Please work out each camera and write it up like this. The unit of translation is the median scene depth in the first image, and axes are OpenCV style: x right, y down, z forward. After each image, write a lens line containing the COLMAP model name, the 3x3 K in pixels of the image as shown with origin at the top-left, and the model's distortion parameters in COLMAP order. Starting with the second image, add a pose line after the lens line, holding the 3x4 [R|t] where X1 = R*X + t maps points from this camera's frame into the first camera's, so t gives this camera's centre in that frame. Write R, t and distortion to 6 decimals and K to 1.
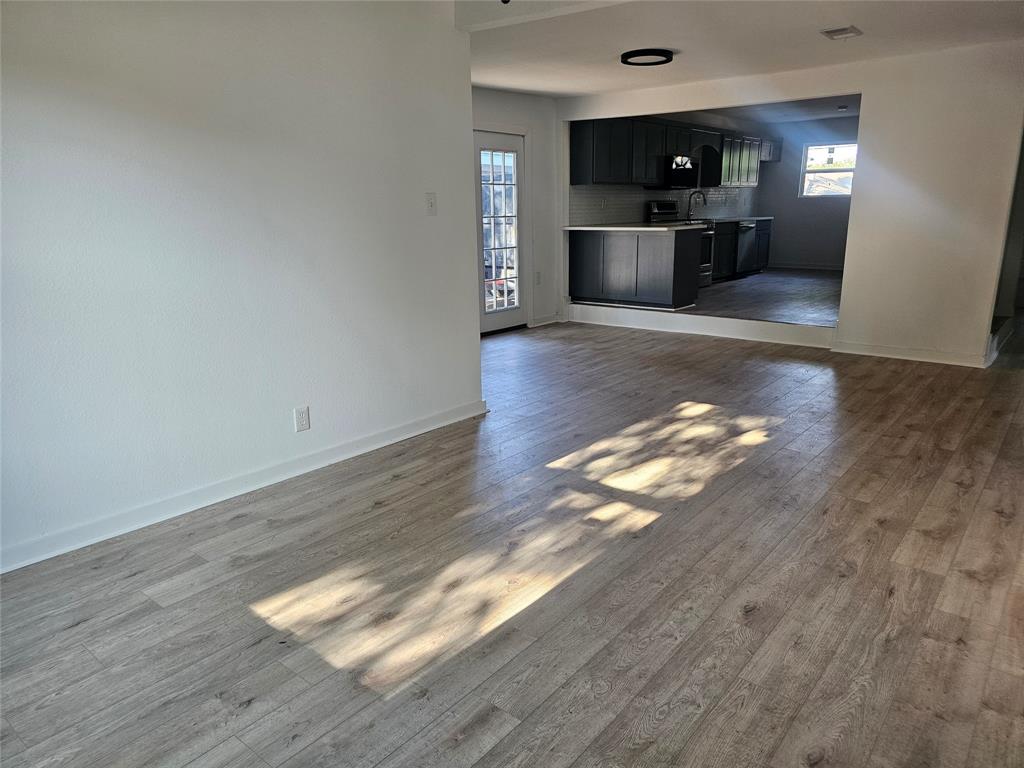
lens RADIAL K [[683.6, 0, 512.0], [0, 683.6, 384.0], [0, 0, 1]] dist [0.048692, -0.062822]
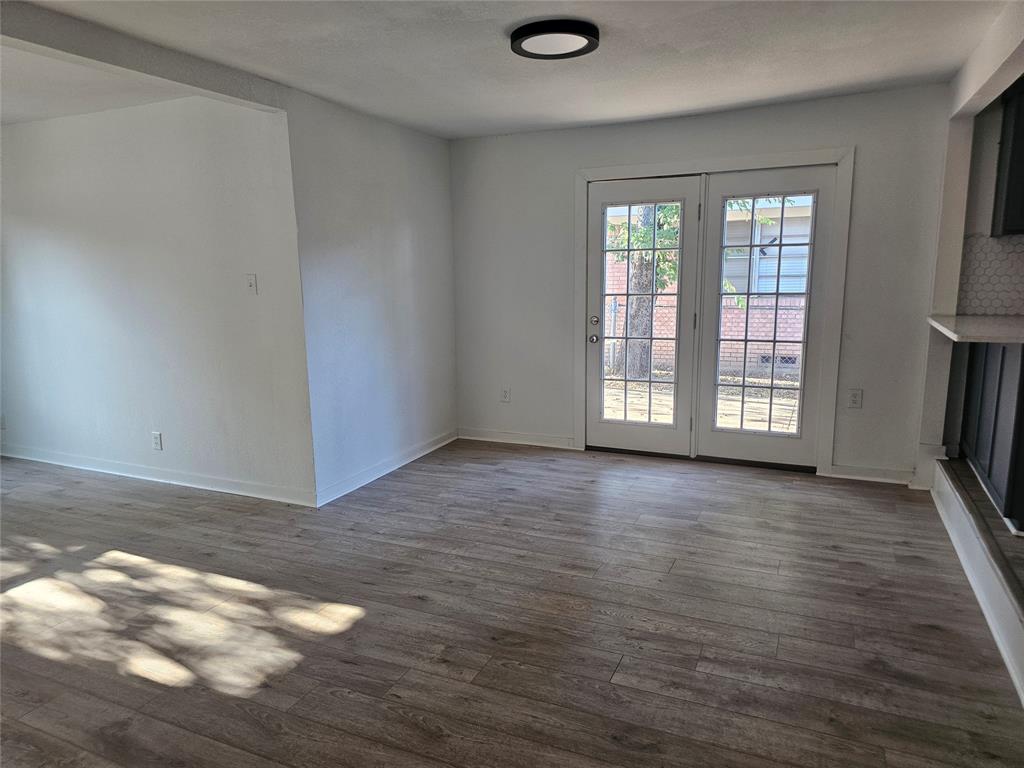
lens RADIAL K [[683.6, 0, 512.0], [0, 683.6, 384.0], [0, 0, 1]] dist [0.048692, -0.062822]
pose [[0.281298, 0.171678, -0.944139, 0.953494], [-0.235034, 0.966226, 0.105668, -0.301708], [0.930393, 0.192180, 0.312148, 1.023154]]
